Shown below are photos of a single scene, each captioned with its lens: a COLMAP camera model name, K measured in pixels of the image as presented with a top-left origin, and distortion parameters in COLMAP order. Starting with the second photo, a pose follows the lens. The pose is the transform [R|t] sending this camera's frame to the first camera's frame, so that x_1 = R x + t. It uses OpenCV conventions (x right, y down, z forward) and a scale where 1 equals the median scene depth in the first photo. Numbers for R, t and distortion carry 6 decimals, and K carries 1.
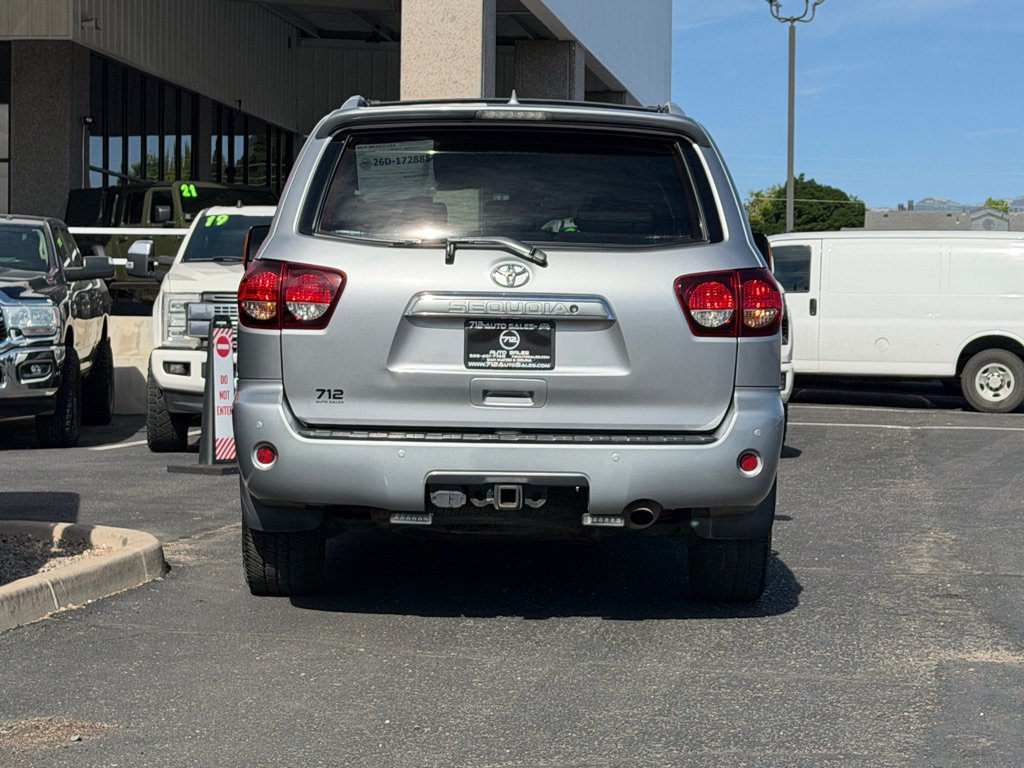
lens RADIAL K [[2214.6, 0, 528.8], [0, 2214.6, 380.6], [0, 0, 1]] dist [0.150526, 0.113778]
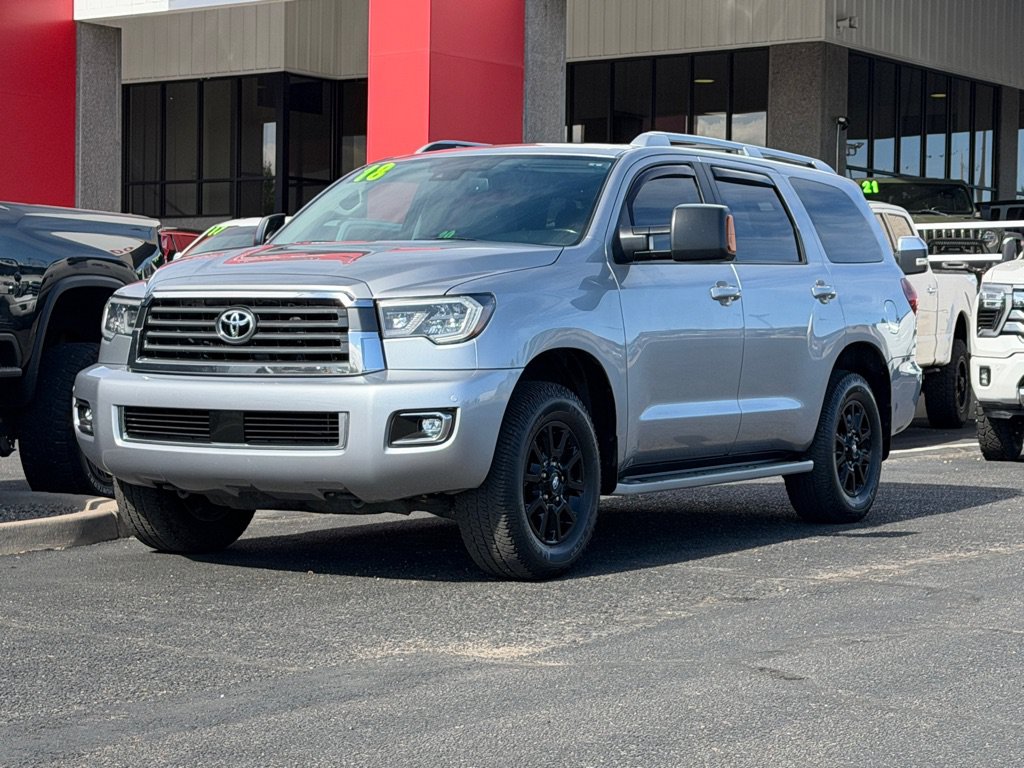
lens RADIAL K [[2273.1, 0, 532.5], [0, 2273.1, 386.1], [0, 0, 1]] dist [0.142347, 0.451723]
pose [[0.884579, 0.006777, -0.466341, 0.310937], [-0.007073, 0.999974, 0.001116, 0.004017], [0.466337, 0.002312, 0.884604, 0.066747]]
